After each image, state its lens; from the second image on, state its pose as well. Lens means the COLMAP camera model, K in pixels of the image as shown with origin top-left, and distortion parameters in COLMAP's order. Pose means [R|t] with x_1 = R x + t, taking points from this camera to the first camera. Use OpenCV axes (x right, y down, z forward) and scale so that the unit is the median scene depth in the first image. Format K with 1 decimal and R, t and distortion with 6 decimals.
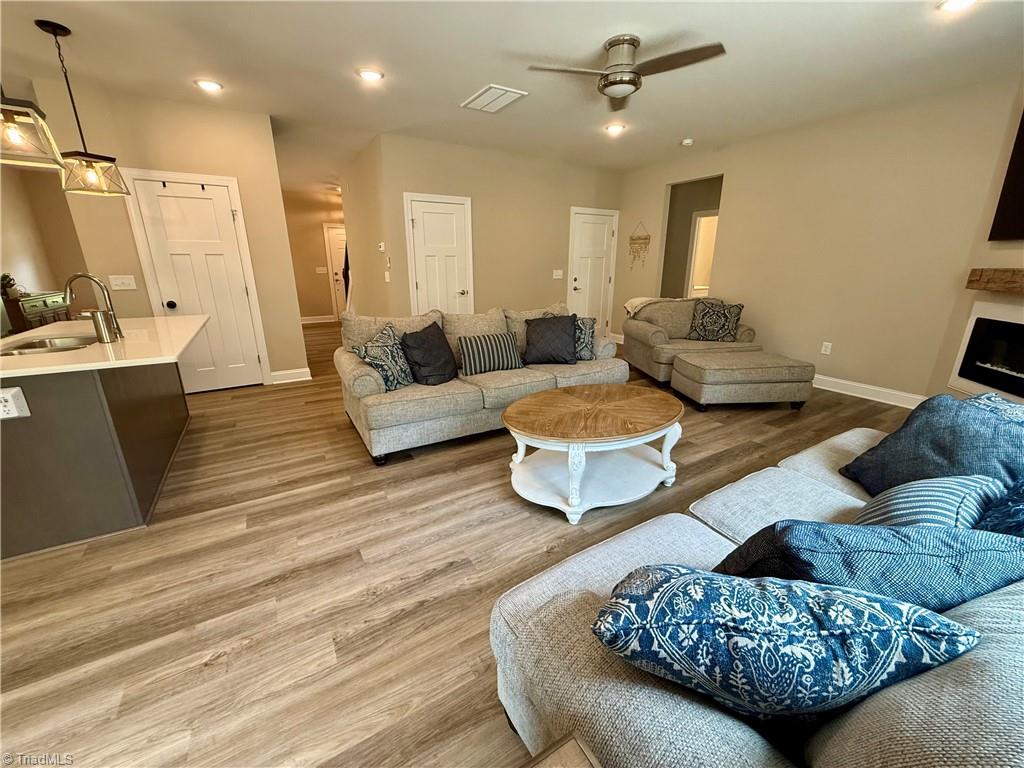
lens RADIAL K [[408.9, 0, 512.0], [0, 408.9, 384.0], [0, 0, 1]] dist [-0.000332, 0.000237]
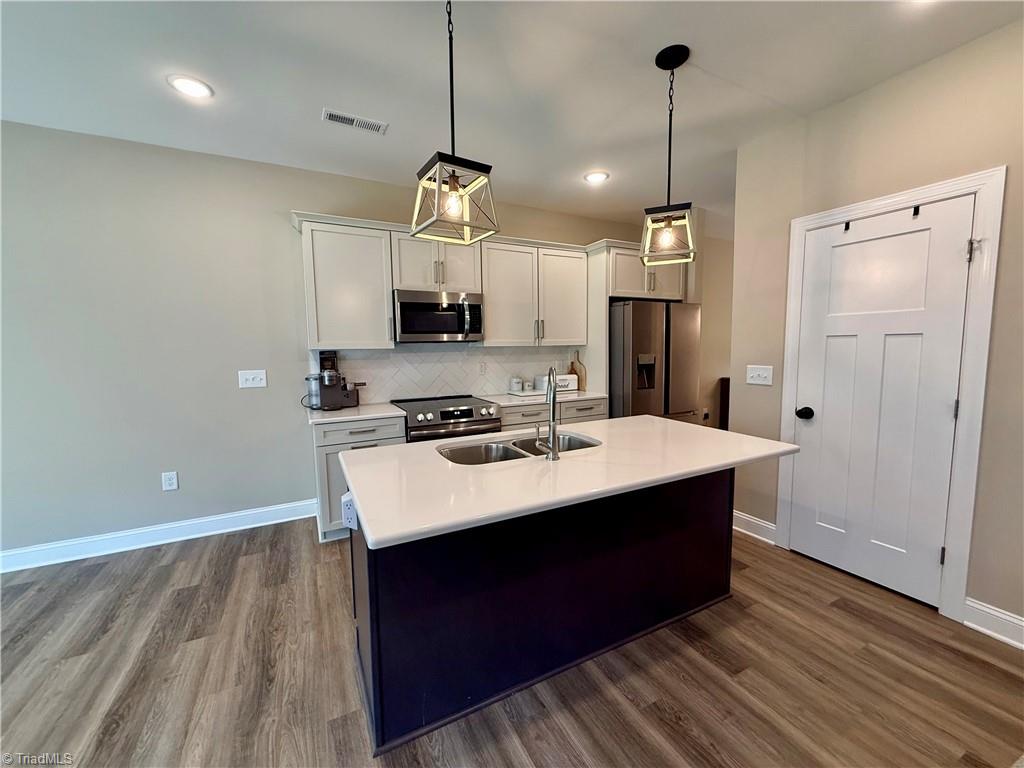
lens RADIAL K [[408.9, 0, 512.0], [0, 408.9, 384.0], [0, 0, 1]] dist [-0.000332, 0.000237]
pose [[-0.066045, 0.093308, -0.993444, -0.244713], [-0.276537, 0.954907, 0.108073, -0.247922], [0.958731, 0.281862, -0.037263, 0.793610]]
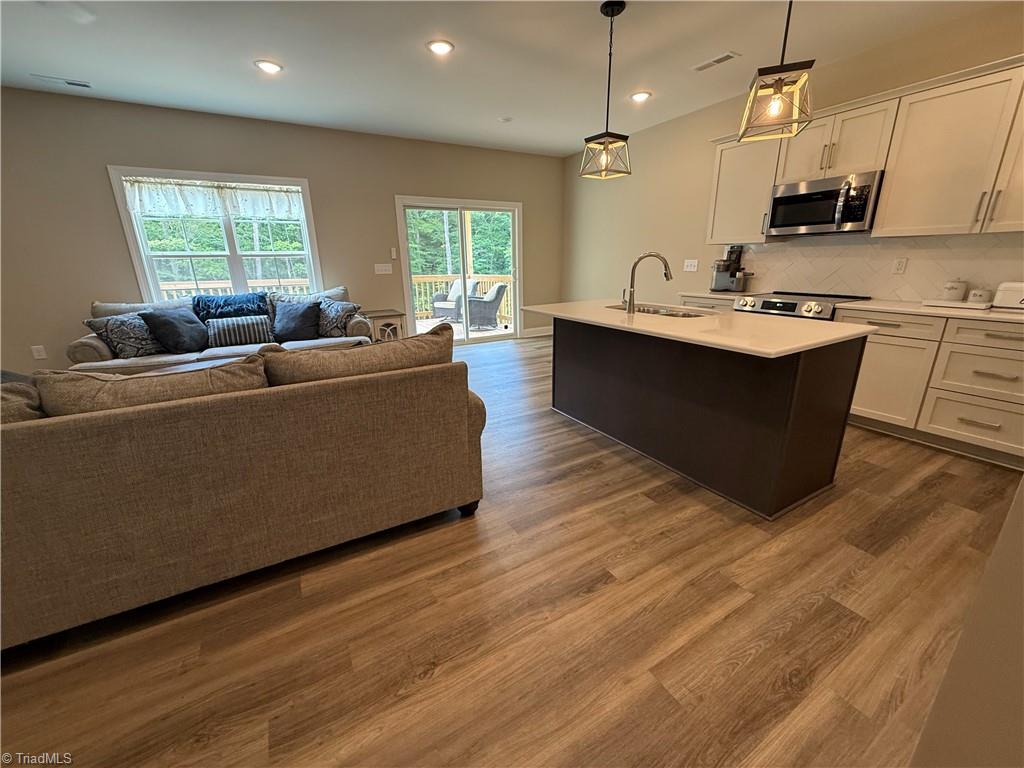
lens RADIAL K [[408.9, 0, 512.0], [0, 408.9, 384.0], [0, 0, 1]] dist [-0.000332, 0.000237]
pose [[-0.999703, 0.007773, 0.023087, -0.577826], [0.019329, 0.829907, 0.557567, -0.488882], [-0.014826, 0.557847, -0.829811, 1.727350]]
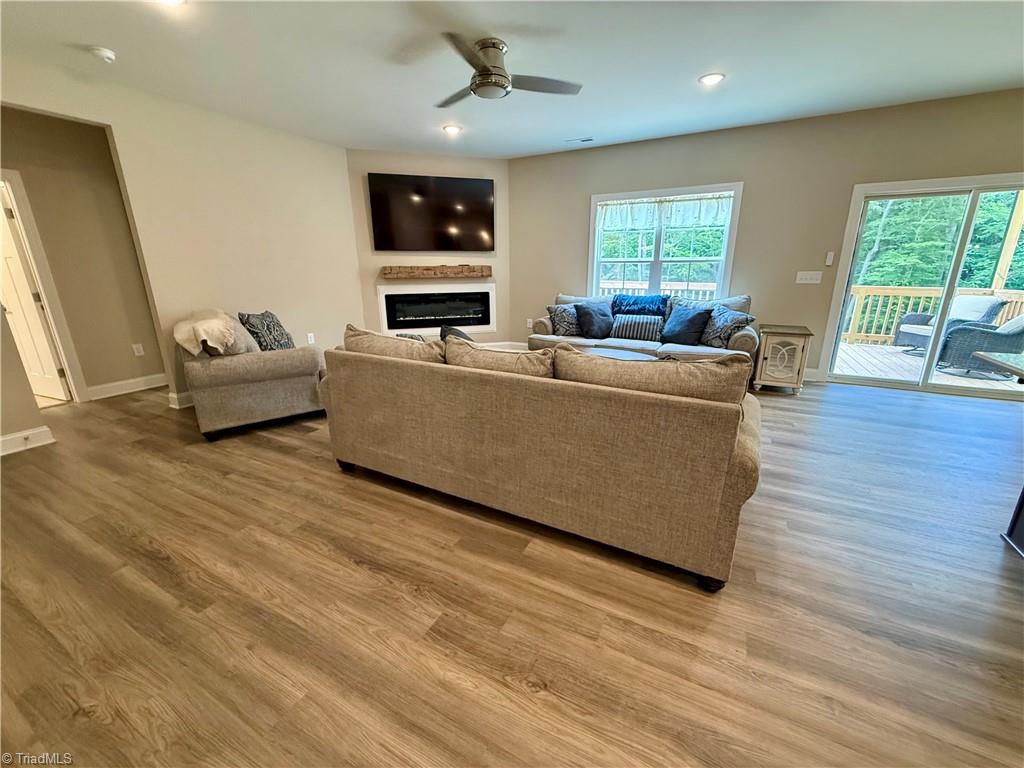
lens RADIAL K [[408.9, 0, 512.0], [0, 408.9, 384.0], [0, 0, 1]] dist [-0.000332, 0.000237]
pose [[-0.512713, -0.237291, 0.825117, -0.752274], [0.253441, 0.876391, 0.409520, -0.461681], [-0.820301, 0.419085, -0.389198, 1.589929]]
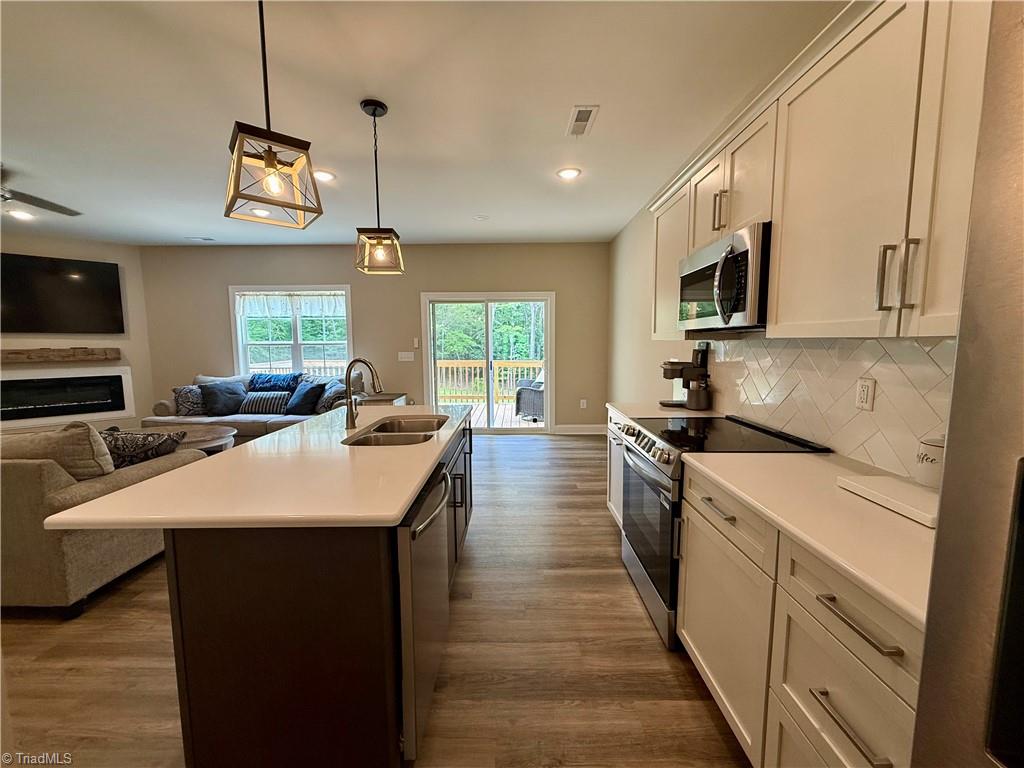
lens RADIAL K [[408.9, 0, 512.0], [0, 408.9, 384.0], [0, 0, 1]] dist [-0.000332, 0.000237]
pose [[-0.852227, -0.050313, 0.520747, -1.476379], [0.155667, 0.925897, 0.344213, -0.388553], [-0.499477, 0.374411, -0.781242, 1.274101]]
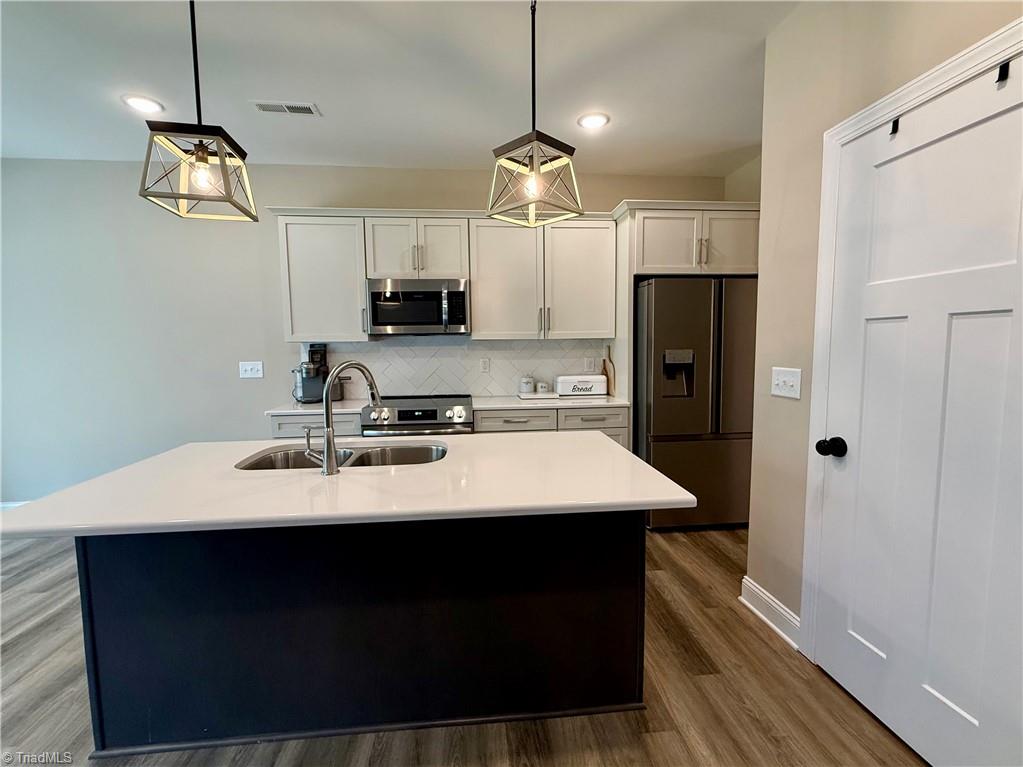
lens RADIAL K [[448.0, 0, 511.5], [0, 448.0, 383.5], [0, 0, 1]] dist [-0.000279, 0.000165]
pose [[-0.431384, 0.083850, -0.898263, -0.451506], [-0.251247, 0.945115, 0.208883, -0.362354], [0.866477, 0.315794, -0.386641, 1.216899]]
